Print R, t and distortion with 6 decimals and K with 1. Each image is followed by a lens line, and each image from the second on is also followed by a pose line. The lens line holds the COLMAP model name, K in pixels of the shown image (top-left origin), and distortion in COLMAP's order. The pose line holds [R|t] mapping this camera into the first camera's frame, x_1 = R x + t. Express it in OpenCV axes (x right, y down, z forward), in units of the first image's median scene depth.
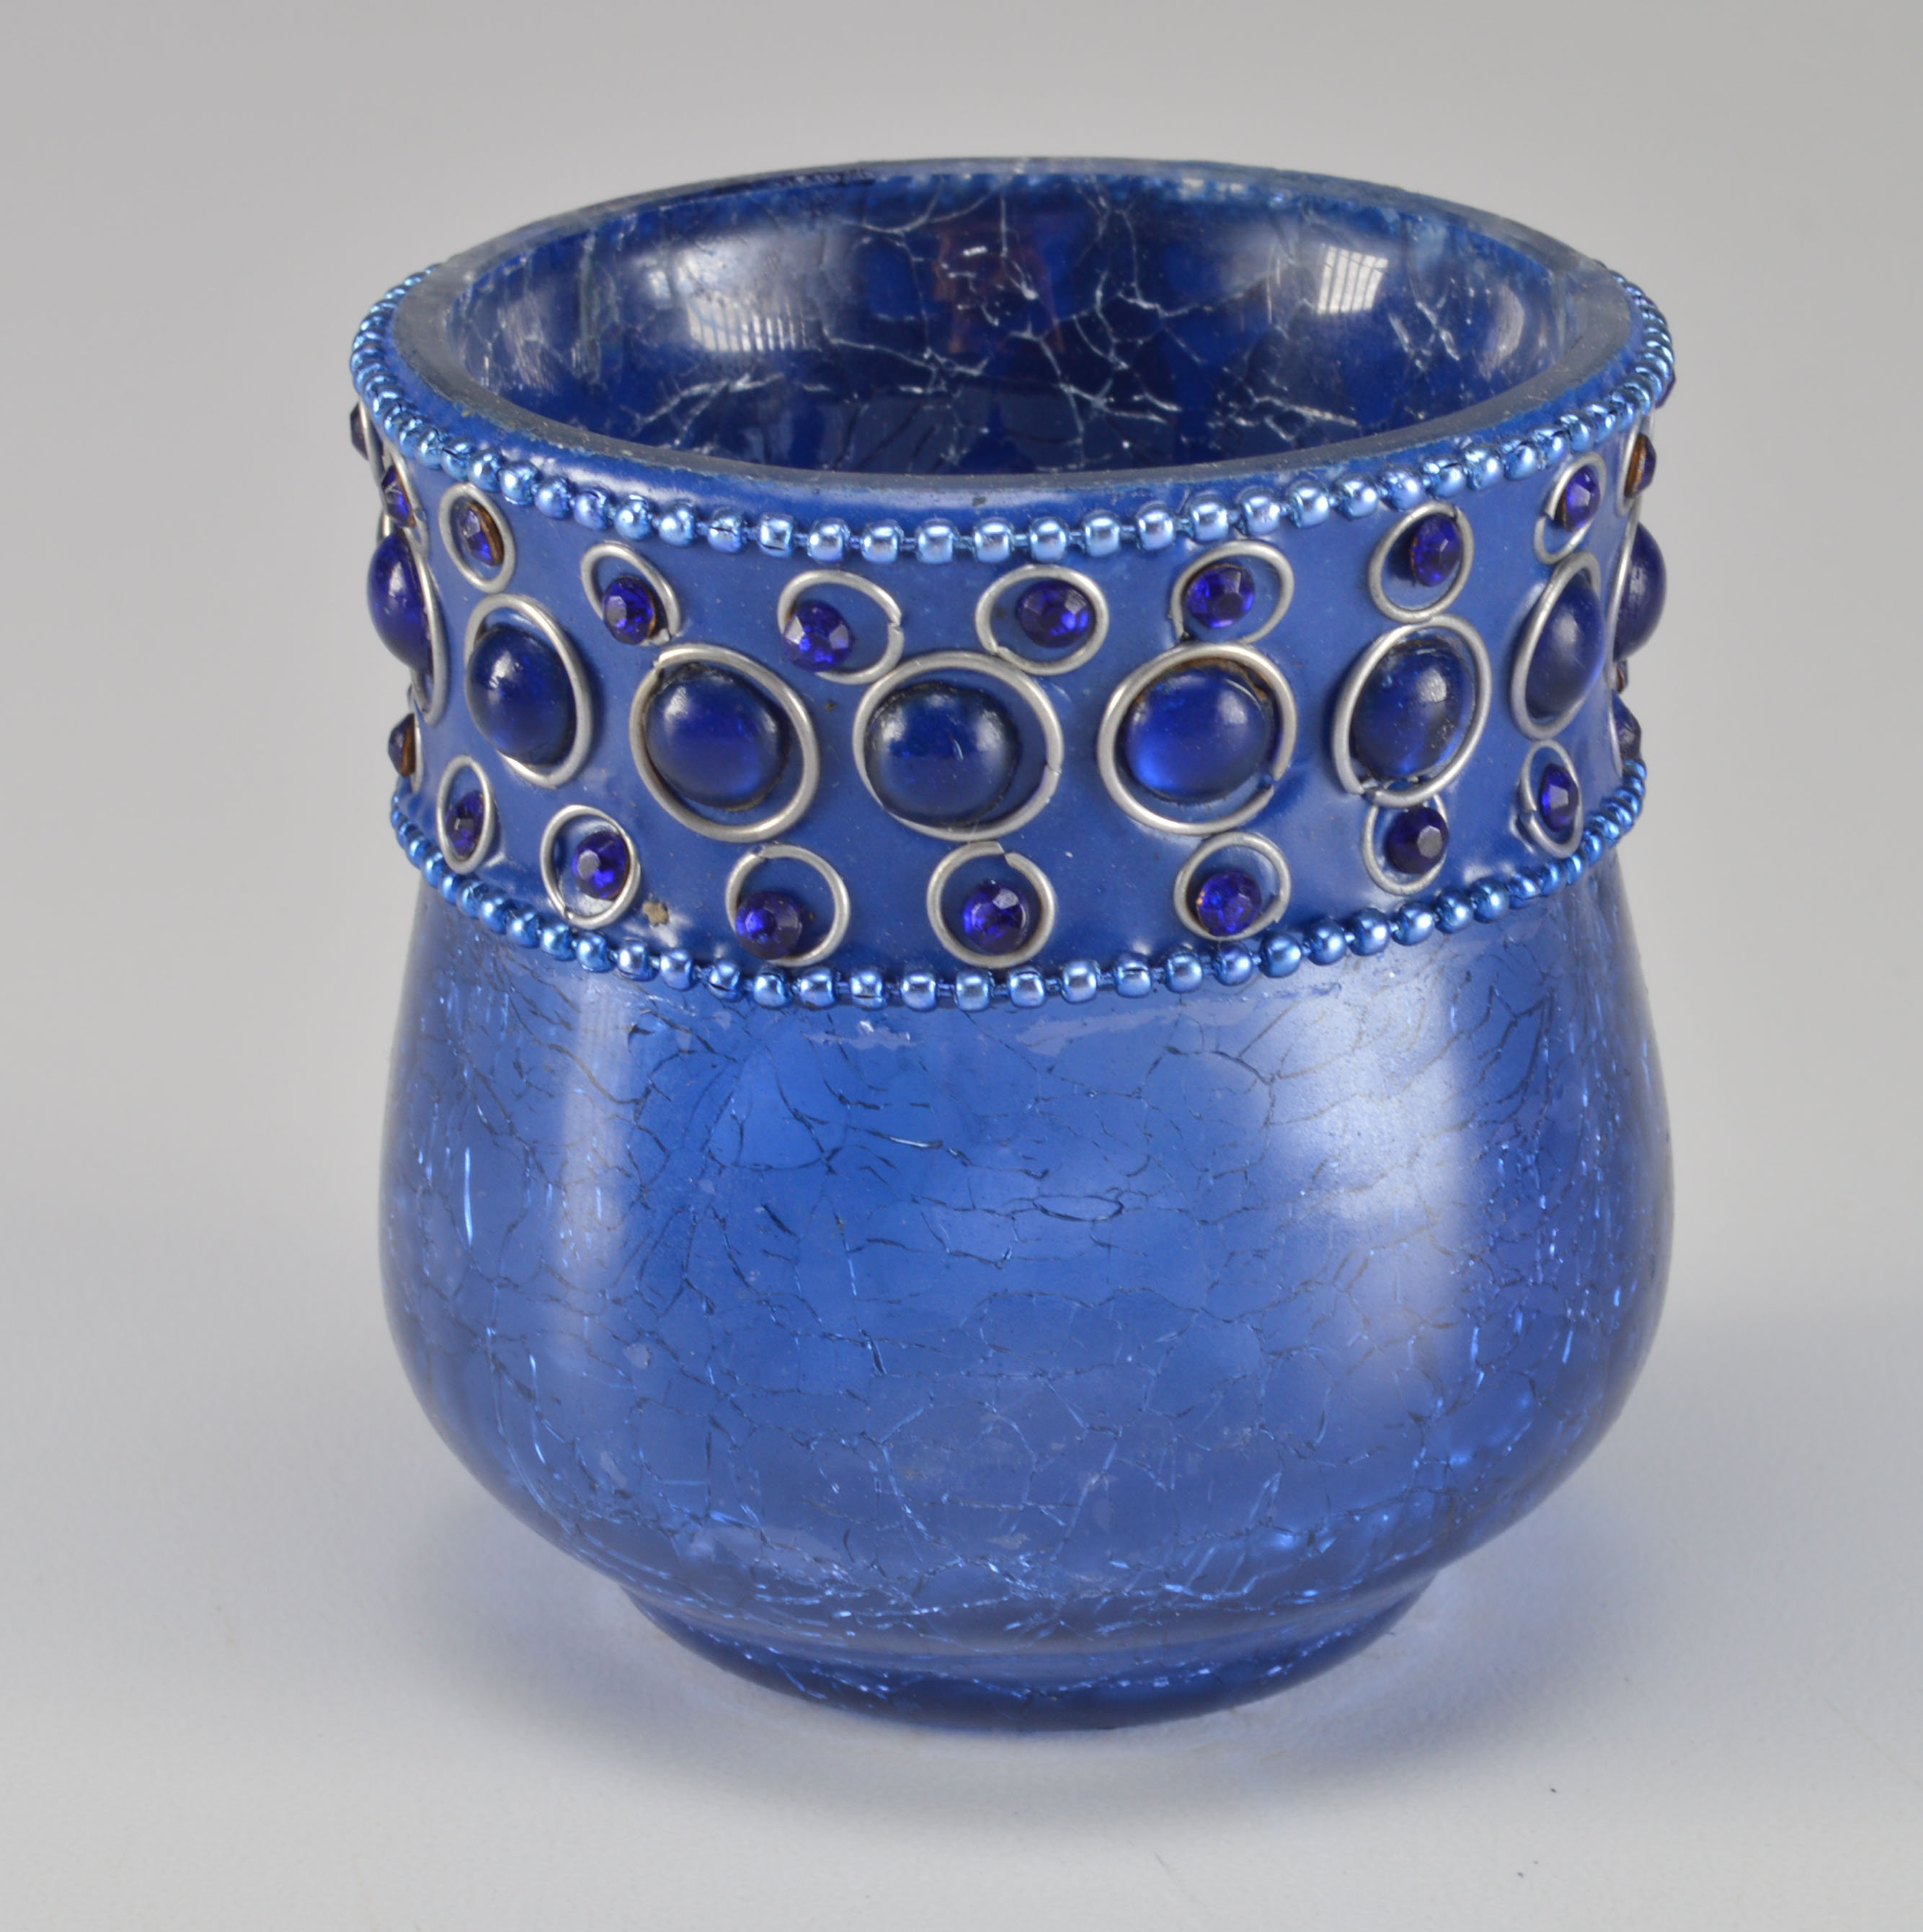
lens RADIAL K [[6006.8, 0, 961.5], [0, 6006.8, 966.0], [0, 0, 1]] dist [-0.045901, -0.272844]
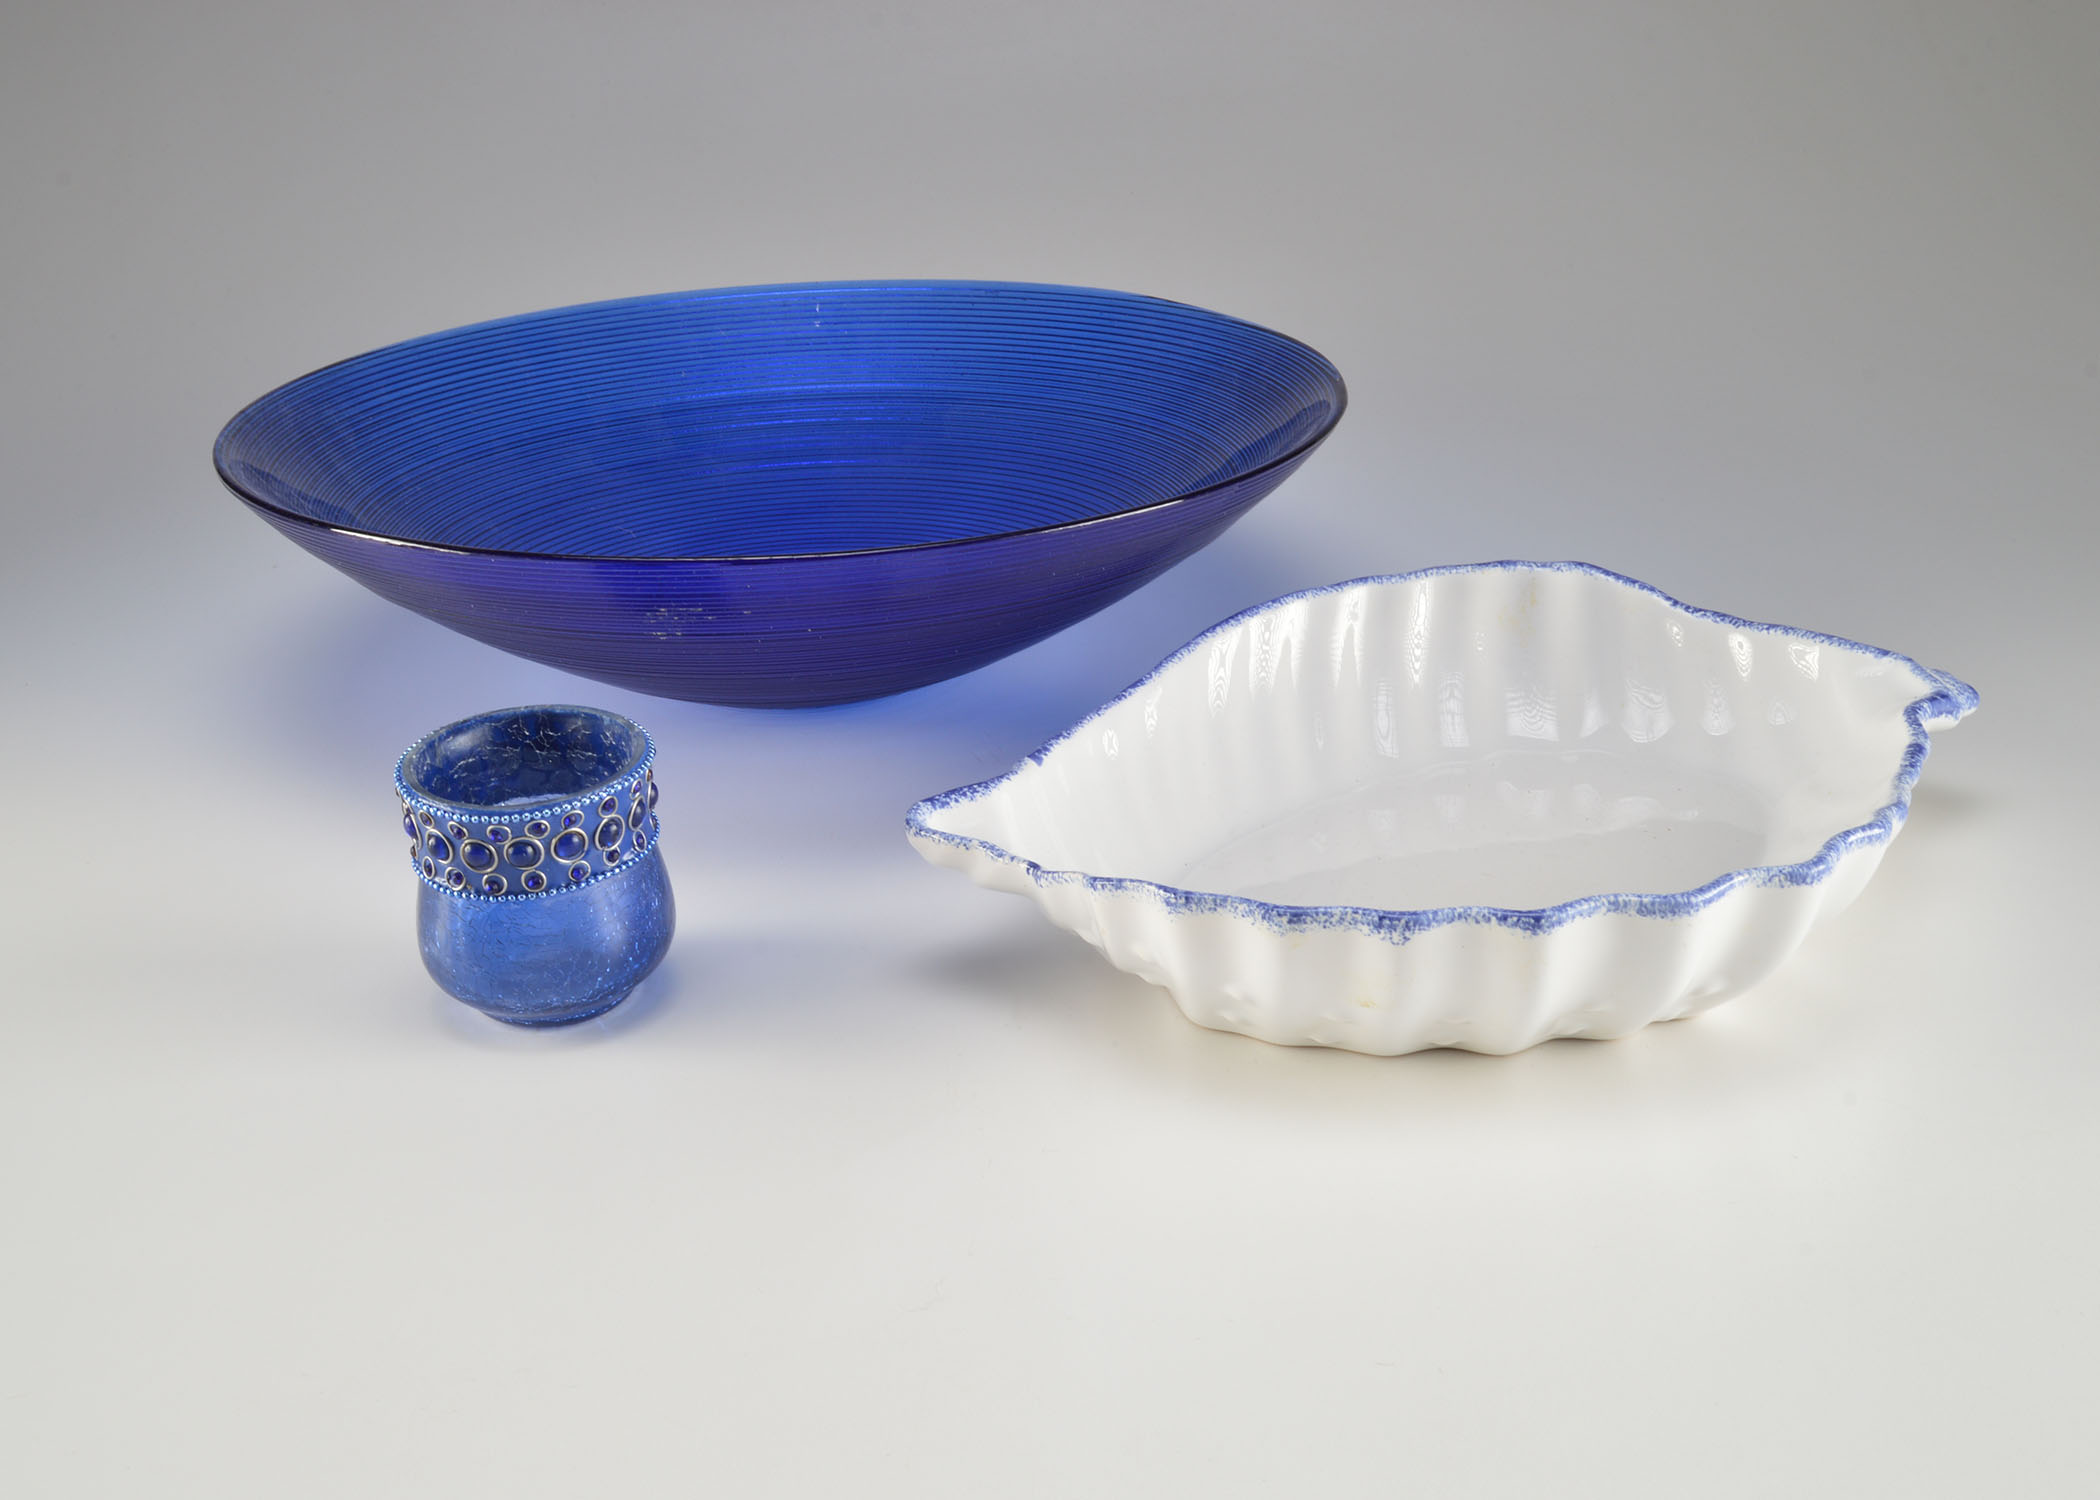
lens RADIAL K [[2859.9, 0, 1050.0], [0, 2859.9, 750.0], [0, 0, 1]] dist [-0.012285, -0.060743]
pose [[0.979186, -0.114478, 0.167602, 0.040972], [0.091857, 0.986300, 0.137019, -0.423836], [-0.180991, -0.118772, 0.976287, -1.517232]]
